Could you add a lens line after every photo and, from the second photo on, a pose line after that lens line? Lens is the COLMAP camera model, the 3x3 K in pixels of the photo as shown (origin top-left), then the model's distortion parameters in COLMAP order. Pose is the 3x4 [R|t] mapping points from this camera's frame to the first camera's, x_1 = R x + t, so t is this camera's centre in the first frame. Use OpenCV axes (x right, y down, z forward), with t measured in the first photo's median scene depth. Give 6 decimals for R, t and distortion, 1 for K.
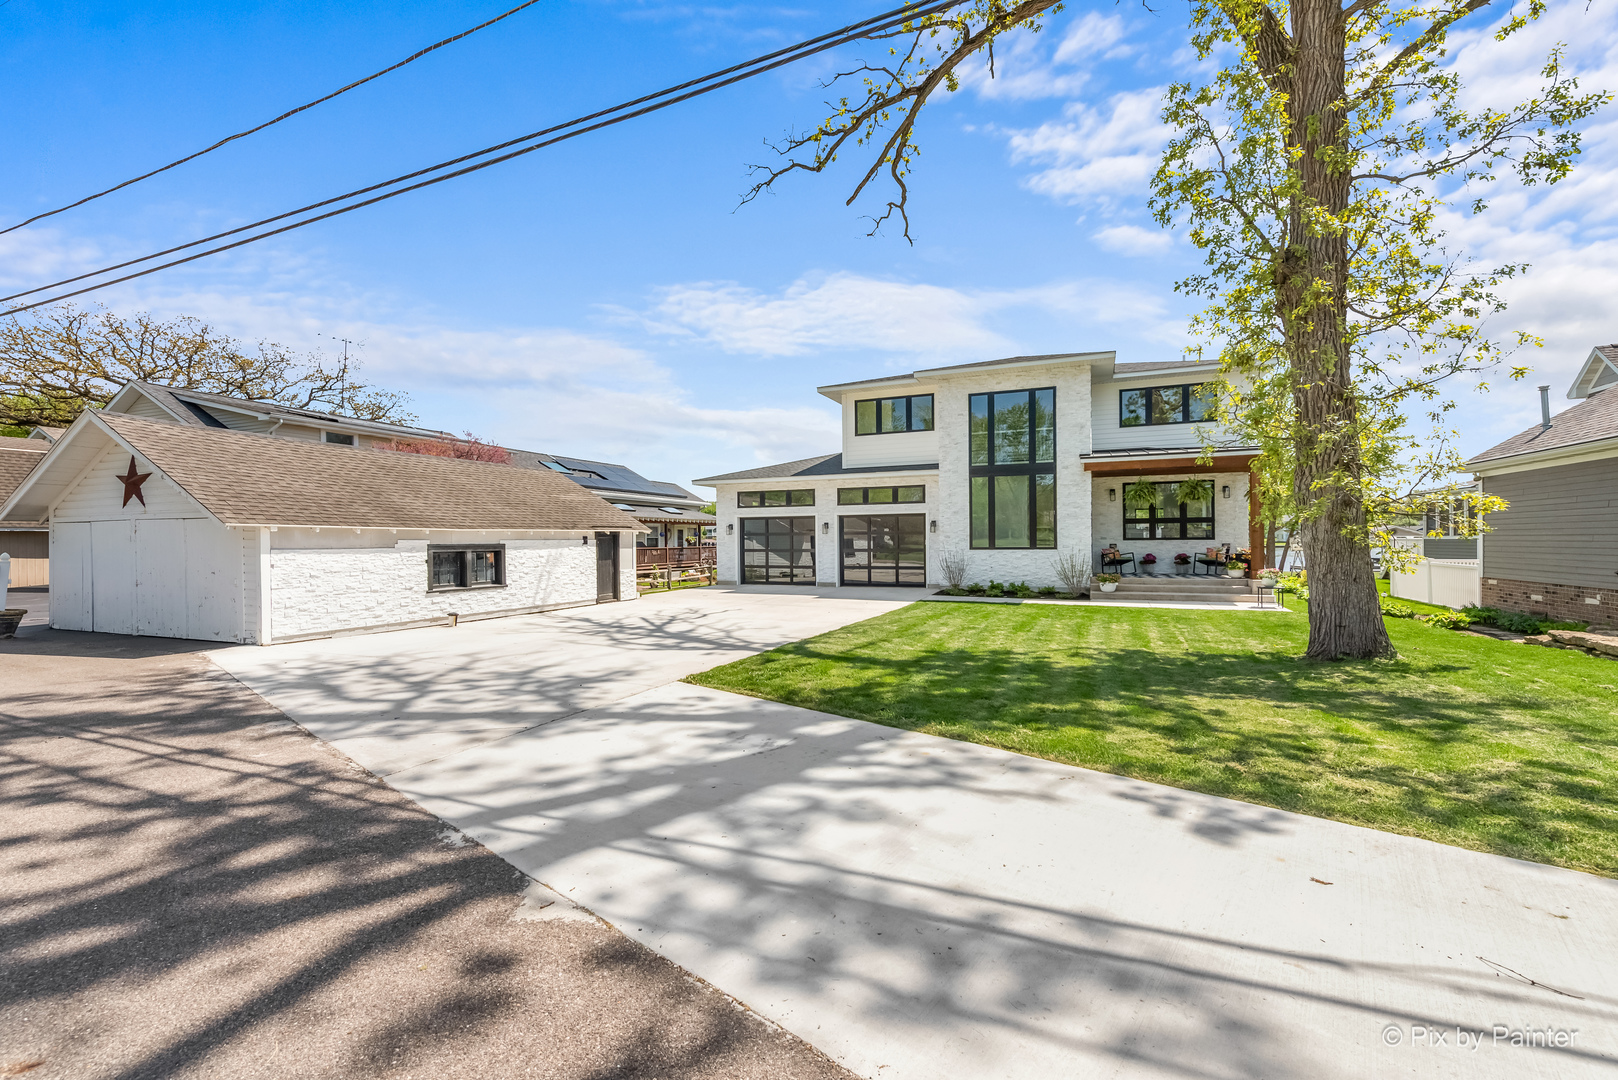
lens RADIAL K [[675.6, 0, 808.8], [0, 675.6, 546.3], [0, 0, 1]] dist [0.001220, -0.000022]
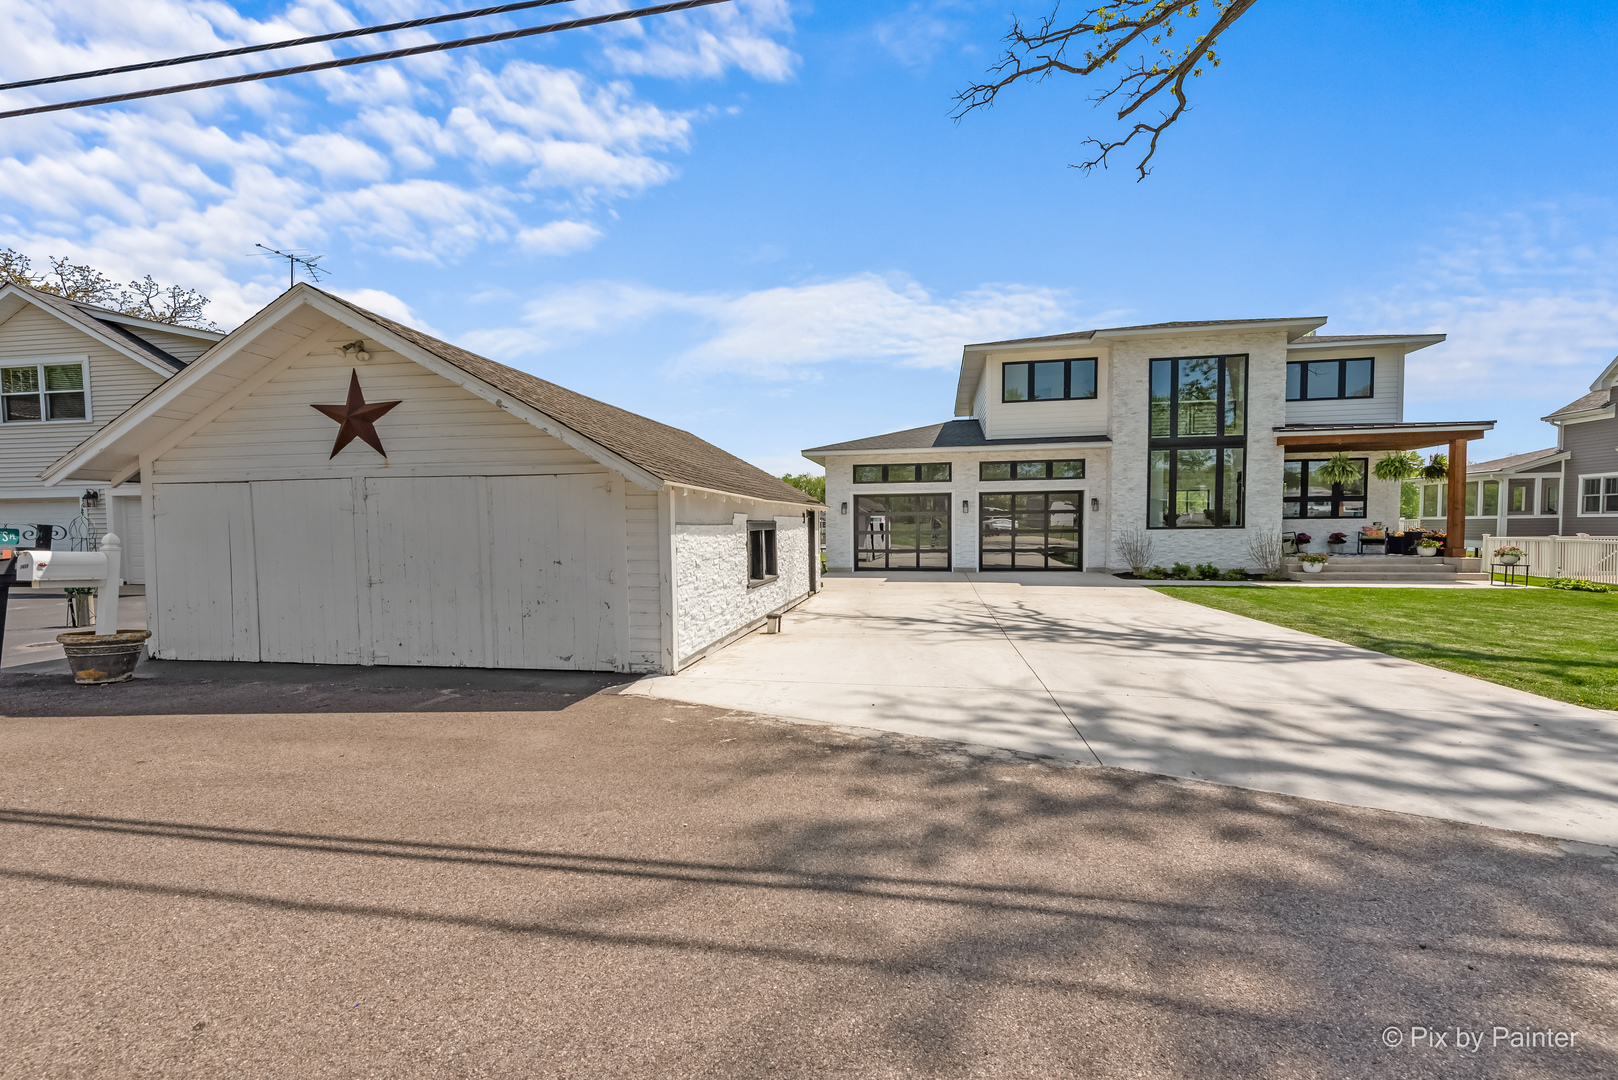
lens RADIAL K [[687.1, 0, 810.9], [0, 687.1, 564.2], [0, 0, 1]] dist [0.001842, -0.000221]
pose [[0.979835, -0.013910, 0.199325, -0.392434], [0.004562, 0.998871, 0.047282, 0.005791], [-0.199758, -0.045419, 0.978792, 0.166883]]
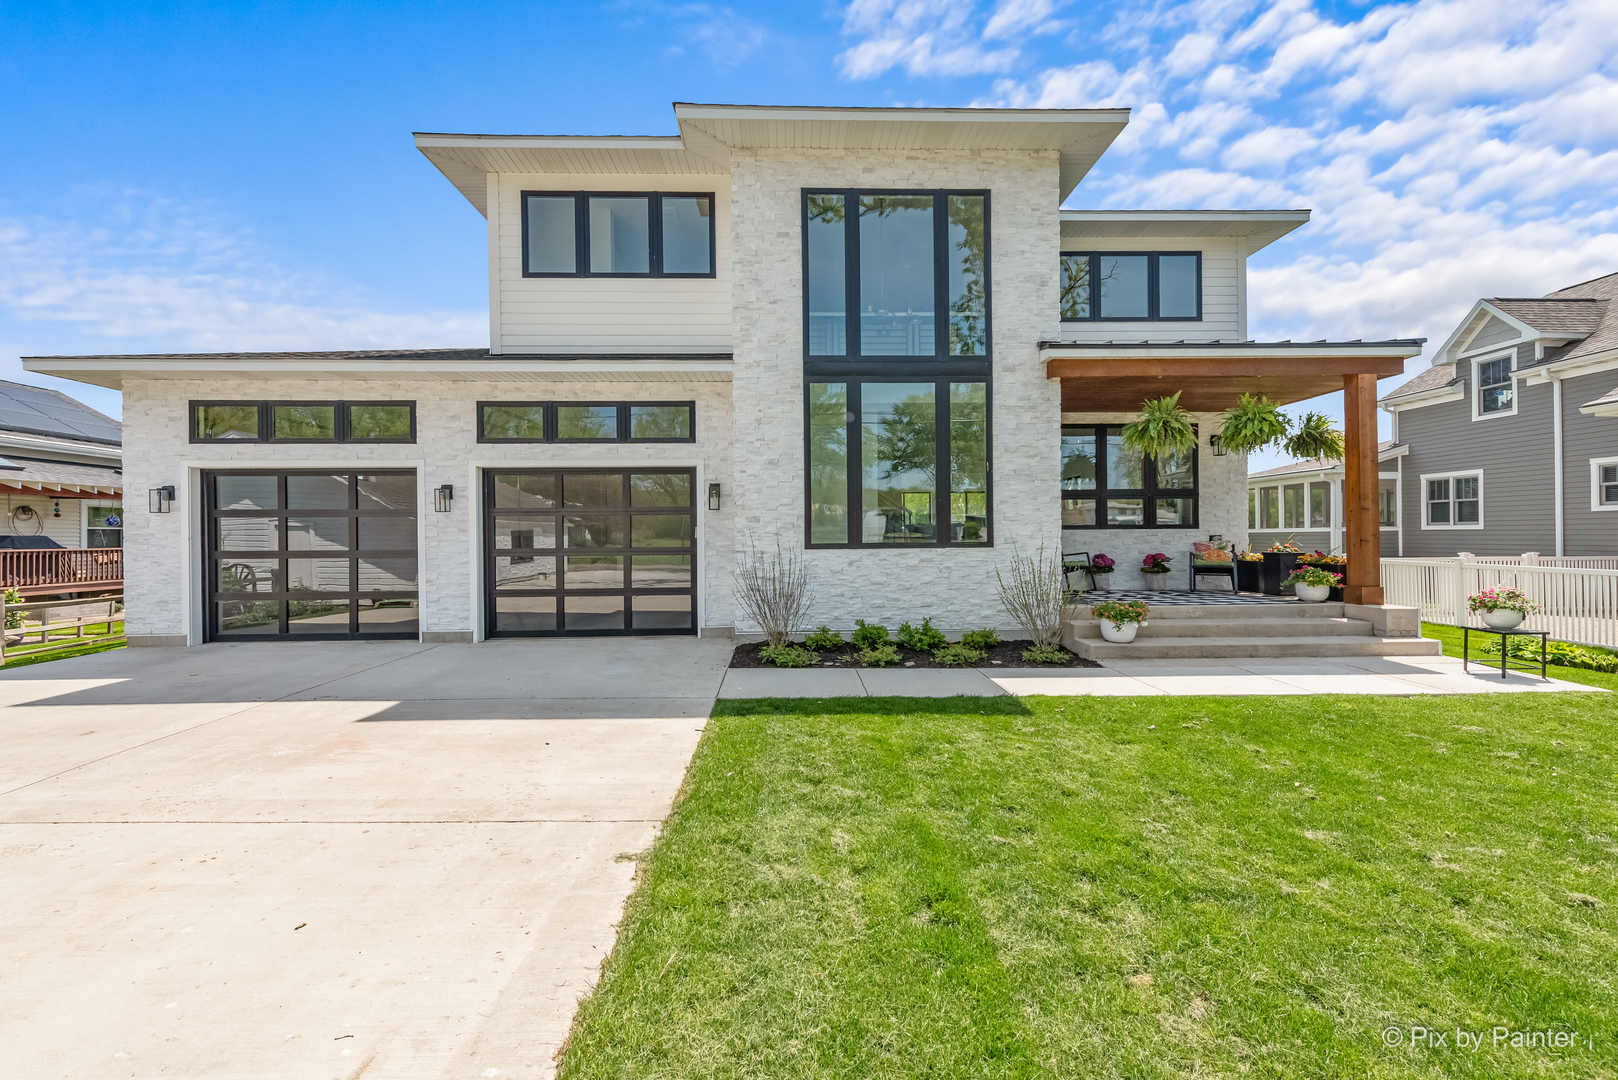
lens RADIAL K [[717.5, 0, 809.0], [0, 717.5, 540.0], [0, 0, 1]] dist [0.014796, -0.000055]
pose [[0.910038, -0.001545, 0.414522, 0.048815], [0.003865, 0.999981, -0.004758, 0.001289], [-0.414507, 0.005932, 0.910027, 0.570087]]
